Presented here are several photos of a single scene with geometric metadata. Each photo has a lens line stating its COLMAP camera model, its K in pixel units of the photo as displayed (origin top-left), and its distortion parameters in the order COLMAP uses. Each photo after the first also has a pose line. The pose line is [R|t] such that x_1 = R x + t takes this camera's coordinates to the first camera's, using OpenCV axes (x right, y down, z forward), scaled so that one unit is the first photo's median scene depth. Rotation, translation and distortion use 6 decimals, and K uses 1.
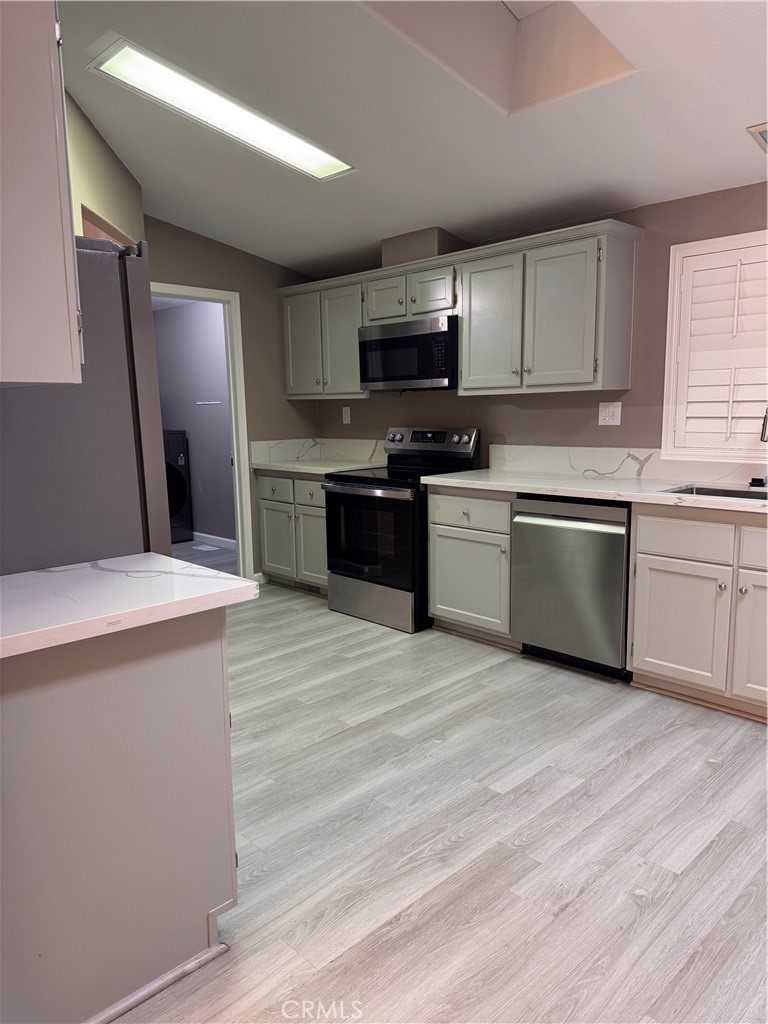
lens RADIAL K [[719.3, 0, 376.7], [0, 719.3, 515.4], [0, 0, 1]] dist [0.067125, -0.077709]
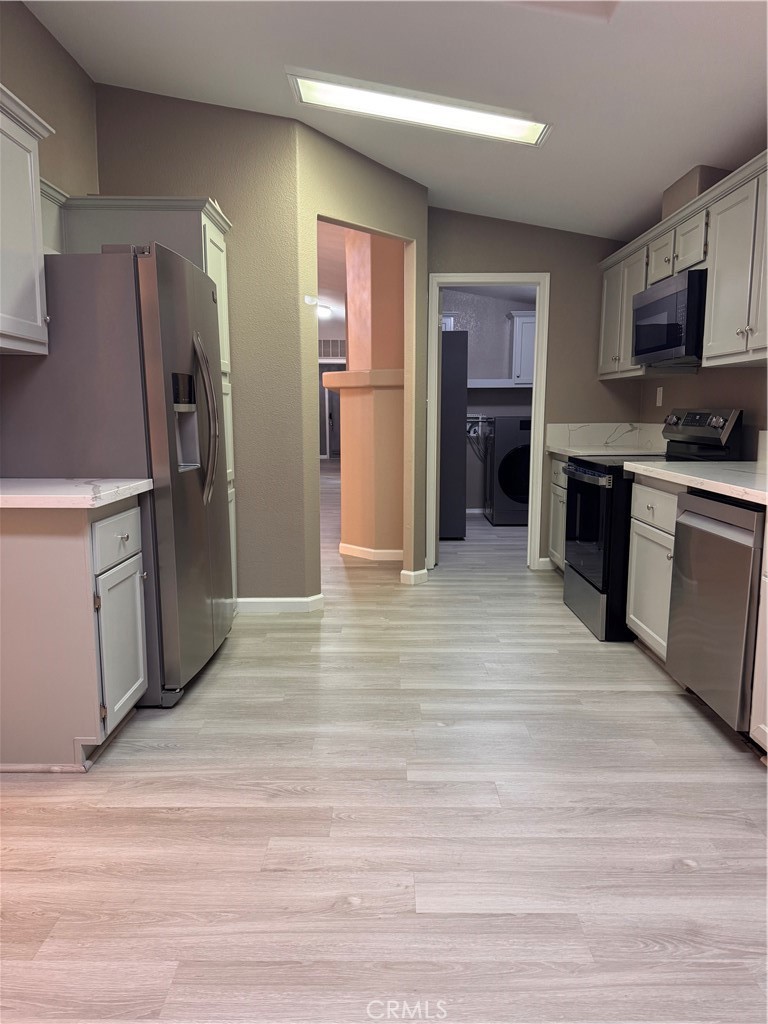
lens RADIAL K [[719.3, 0, 376.3], [0, 719.3, 507.7], [0, 0, 1]] dist [0.067125, -0.077709]
pose [[0.711292, 0.111478, -0.694000, 0.565868], [-0.118291, 0.992246, 0.038146, 0.003770], [0.692871, 0.054961, 0.718964, 0.213476]]
